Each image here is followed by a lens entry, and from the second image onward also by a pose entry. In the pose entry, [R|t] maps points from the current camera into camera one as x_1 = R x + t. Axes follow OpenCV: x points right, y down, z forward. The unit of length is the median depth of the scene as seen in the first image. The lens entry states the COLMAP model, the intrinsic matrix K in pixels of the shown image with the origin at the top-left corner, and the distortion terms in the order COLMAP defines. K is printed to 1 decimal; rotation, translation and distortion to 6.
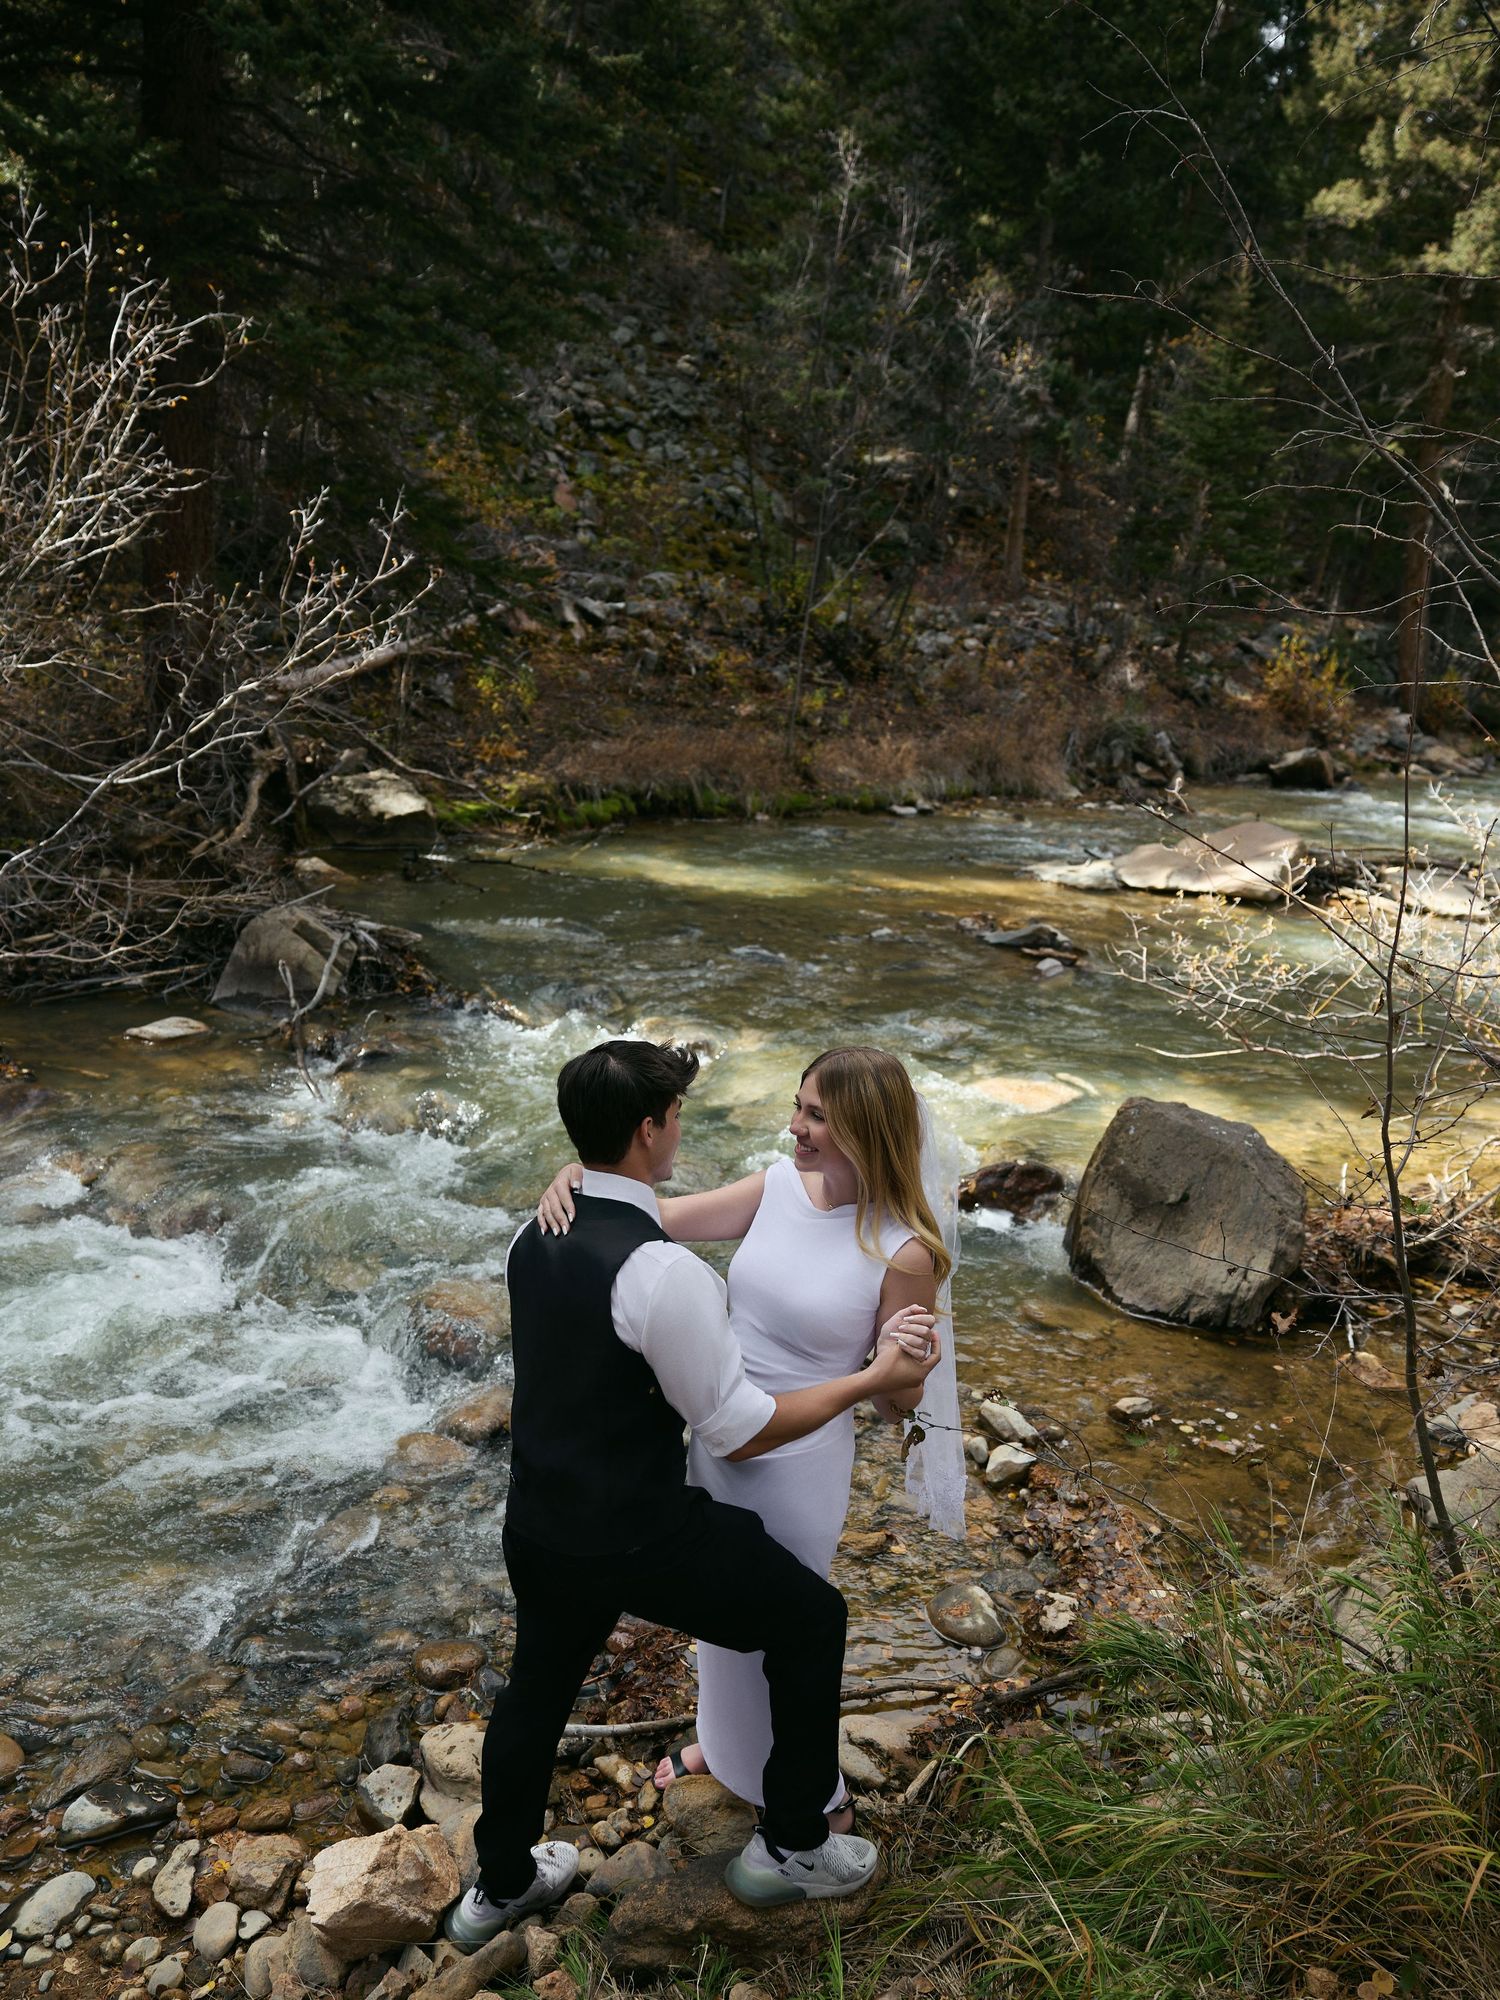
lens RADIAL K [[1429.8, 0, 745.6], [0, 1429.8, 1002.2], [0, 0, 1]] dist [-0.000402, -0.012873]
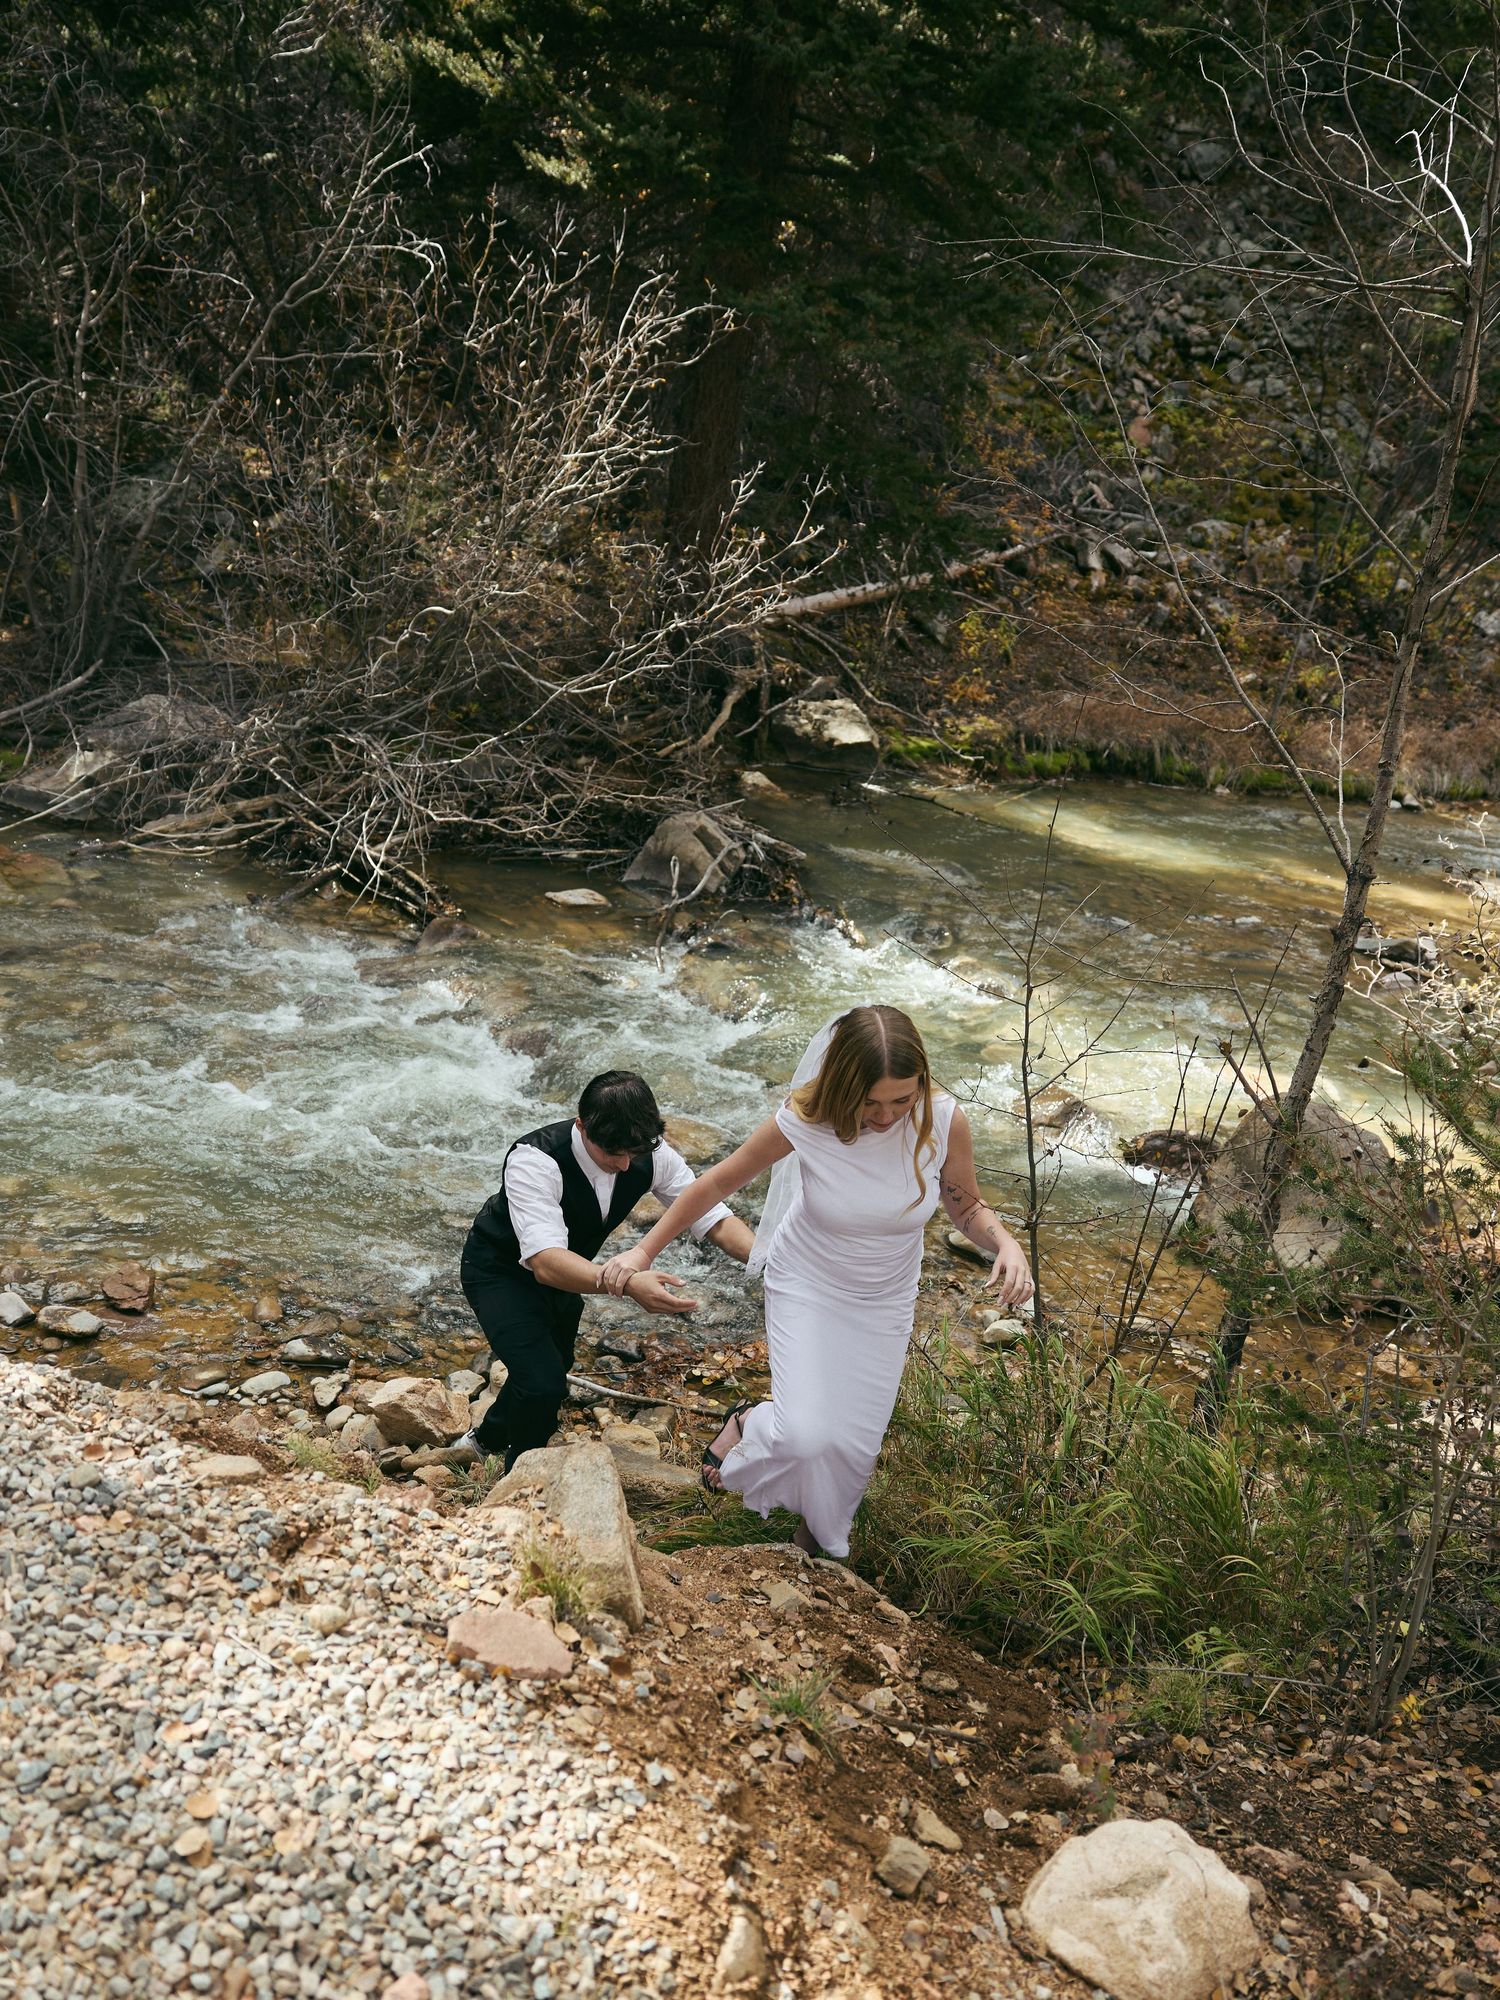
lens RADIAL K [[1429.8, 0, 743.3], [0, 1429.8, 1003.4], [0, 0, 1]] dist [-0.000402, -0.012873]
pose [[0.929419, 0.184871, -0.319379, 0.065240], [-0.169983, 0.982654, 0.074138, -0.003536], [0.327545, -0.014616, 0.944723, -0.053005]]
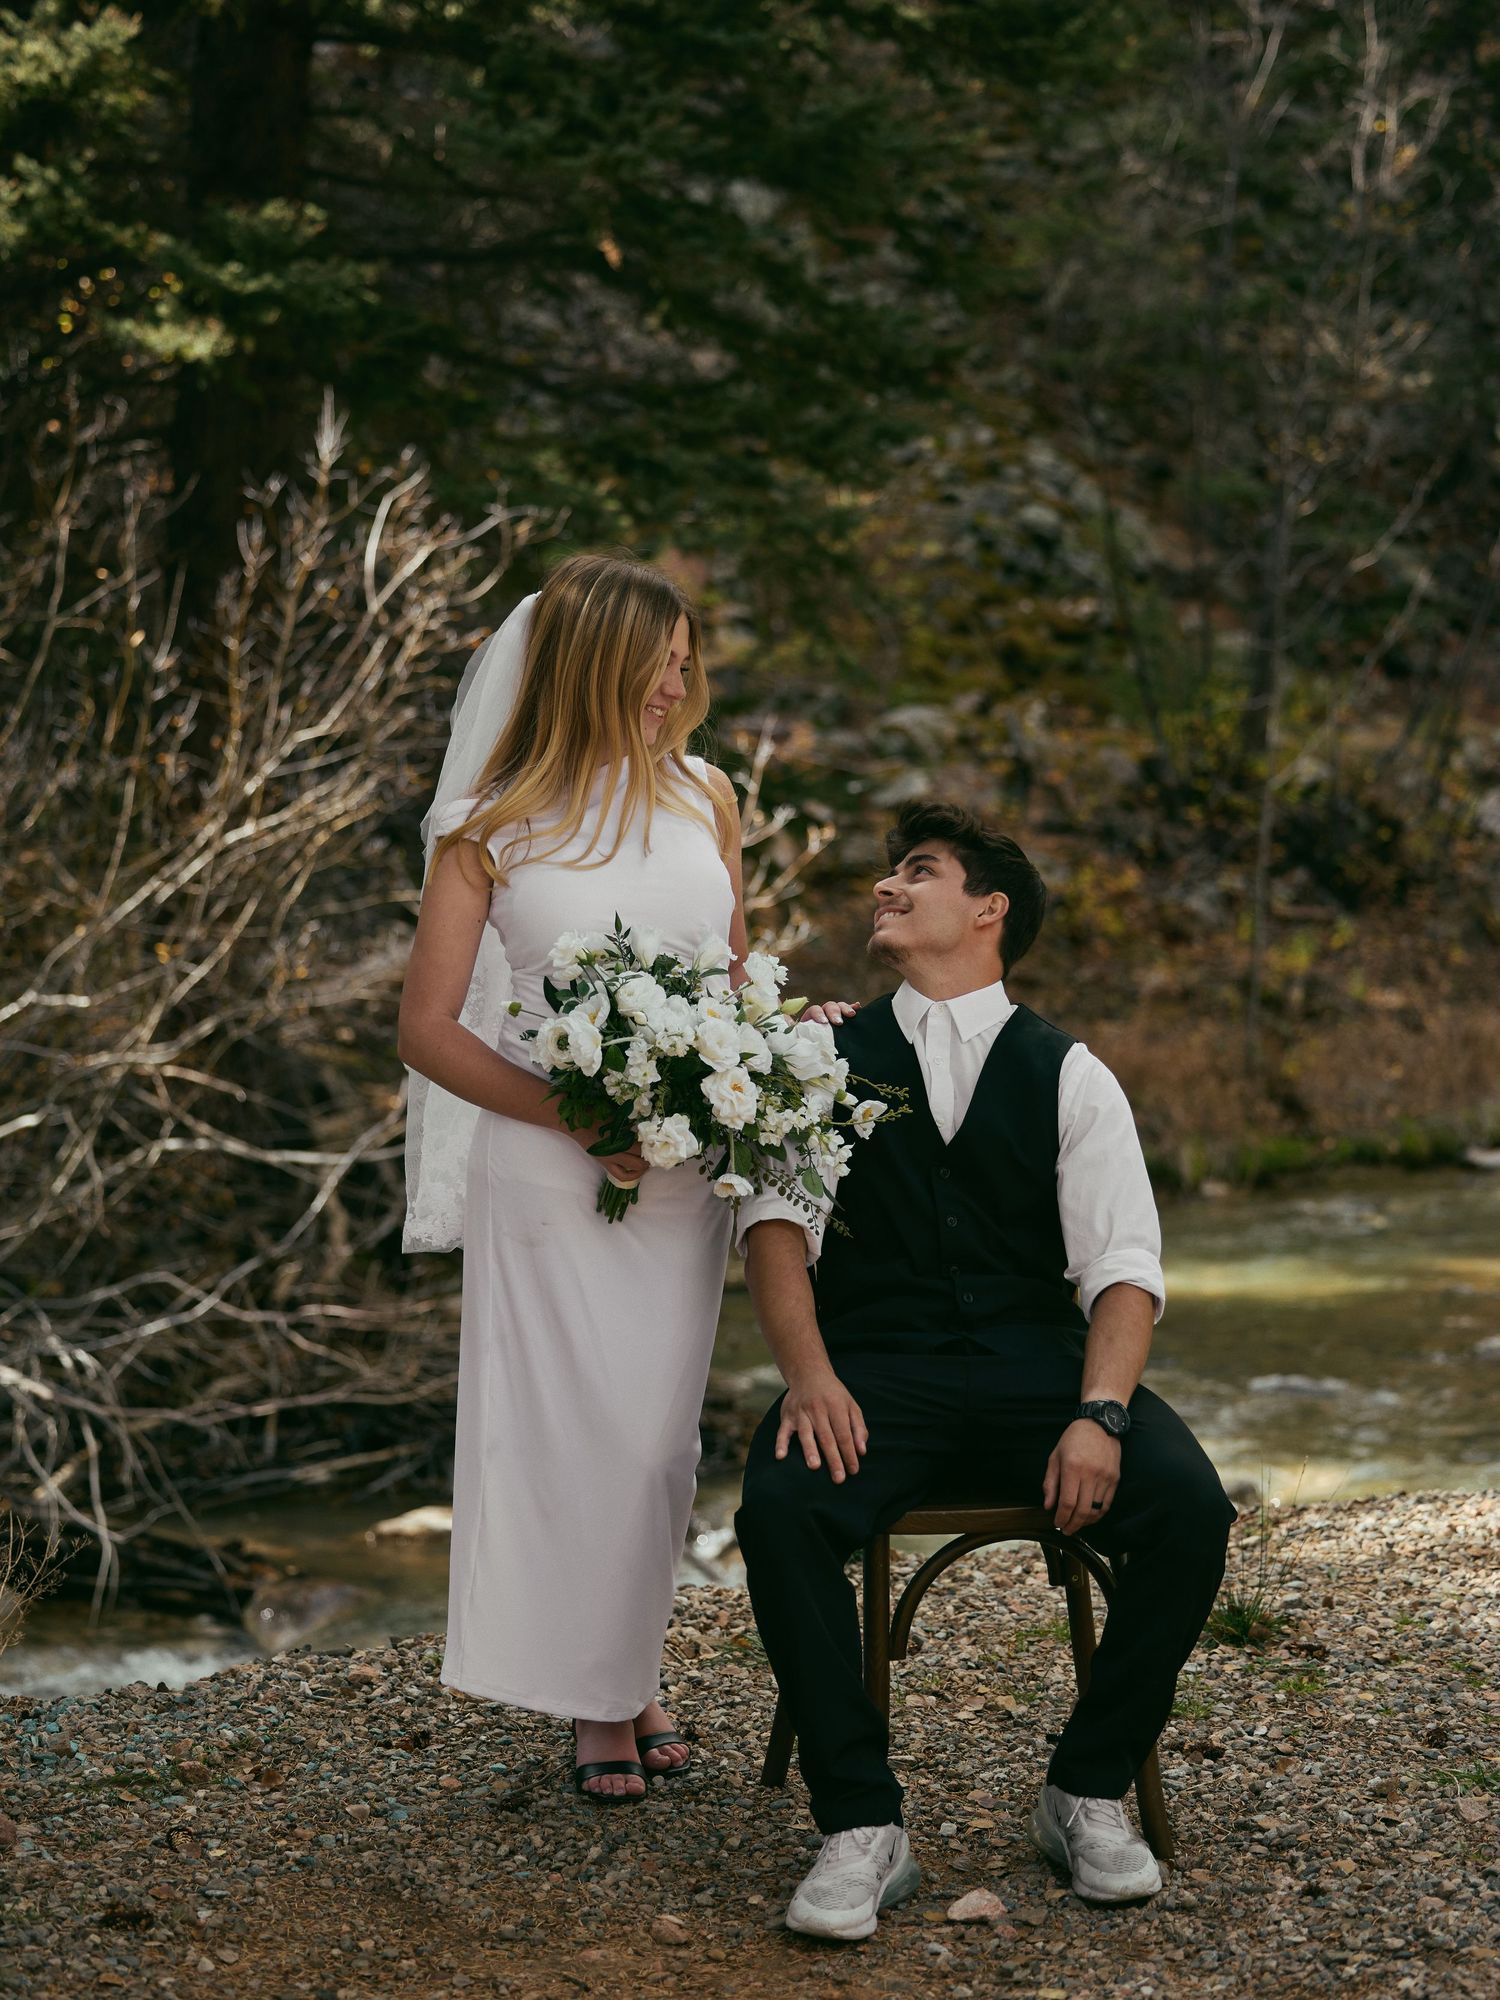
lens RADIAL K [[3874.9, 0, 748.3], [0, 3874.9, 999.7], [0, 0, 1]] dist [-0.147400, 0.000000]
pose [[0.995136, -0.073034, -0.066115, -0.080306], [0.058537, 0.978158, -0.199450, 0.094450], [0.079238, 0.194609, 0.977675, -0.500129]]
